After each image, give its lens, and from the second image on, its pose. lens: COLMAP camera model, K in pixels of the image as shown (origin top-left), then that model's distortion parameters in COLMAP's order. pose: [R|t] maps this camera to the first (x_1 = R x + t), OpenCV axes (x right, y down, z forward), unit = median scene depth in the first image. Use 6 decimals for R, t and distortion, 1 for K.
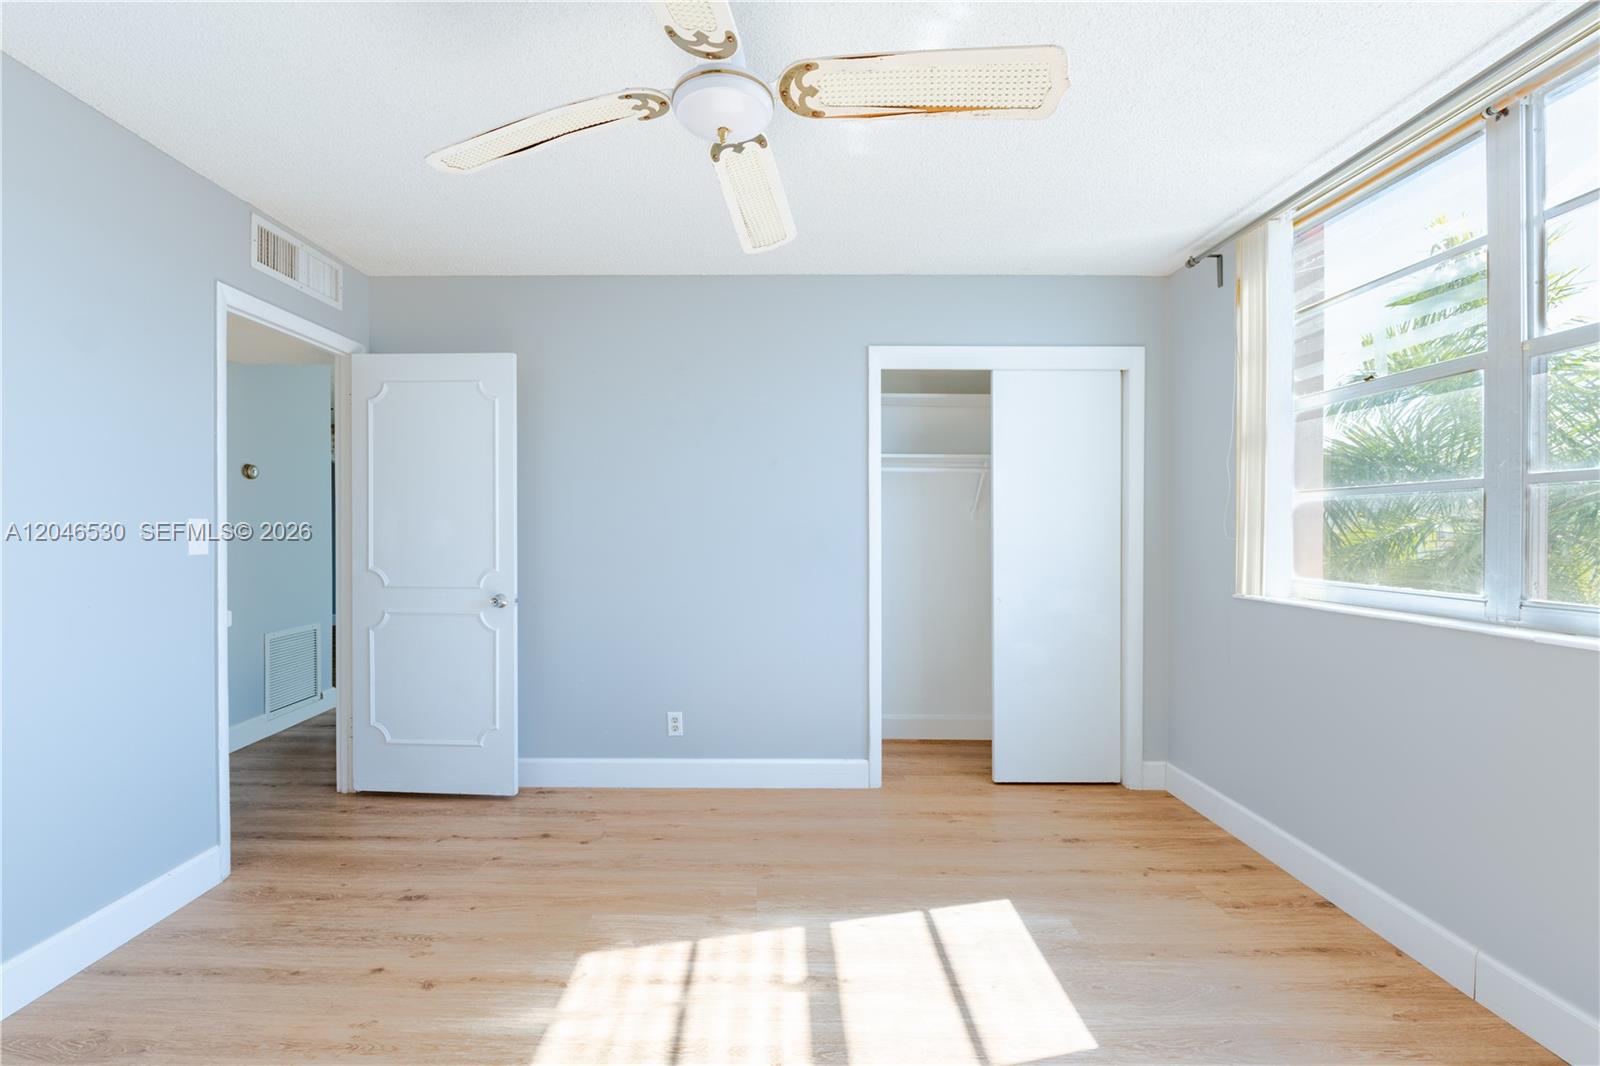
lens RADIAL K [[708.3, 0, 762.4], [0, 708.3, 535.9], [0, 0, 1]] dist [-0.002330, -0.000644]
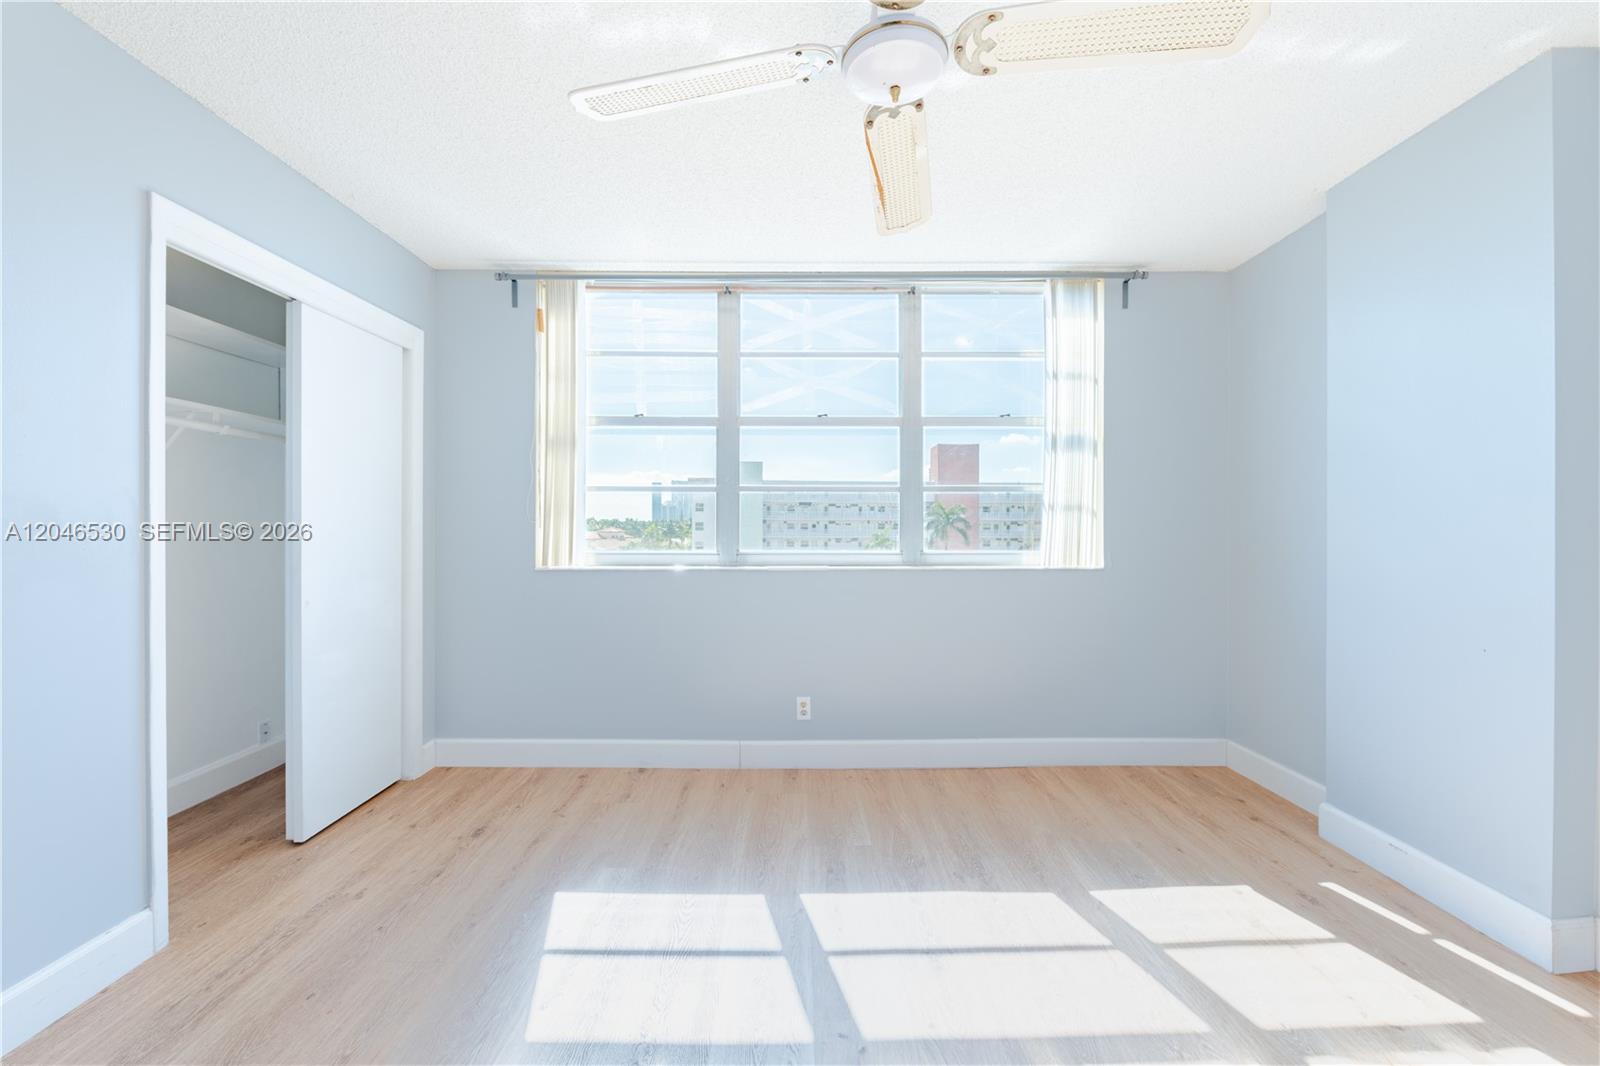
lens RADIAL K [[652.7, 0, 806.9], [0, 652.7, 527.7], [0, 0, 1]] dist [0.000641, -0.005341]
pose [[-0.025019, -0.008208, 0.999653, -0.462948], [0.008499, 0.999928, 0.008423, 0.008640], [-0.999651, 0.008707, -0.024947, 0.567237]]
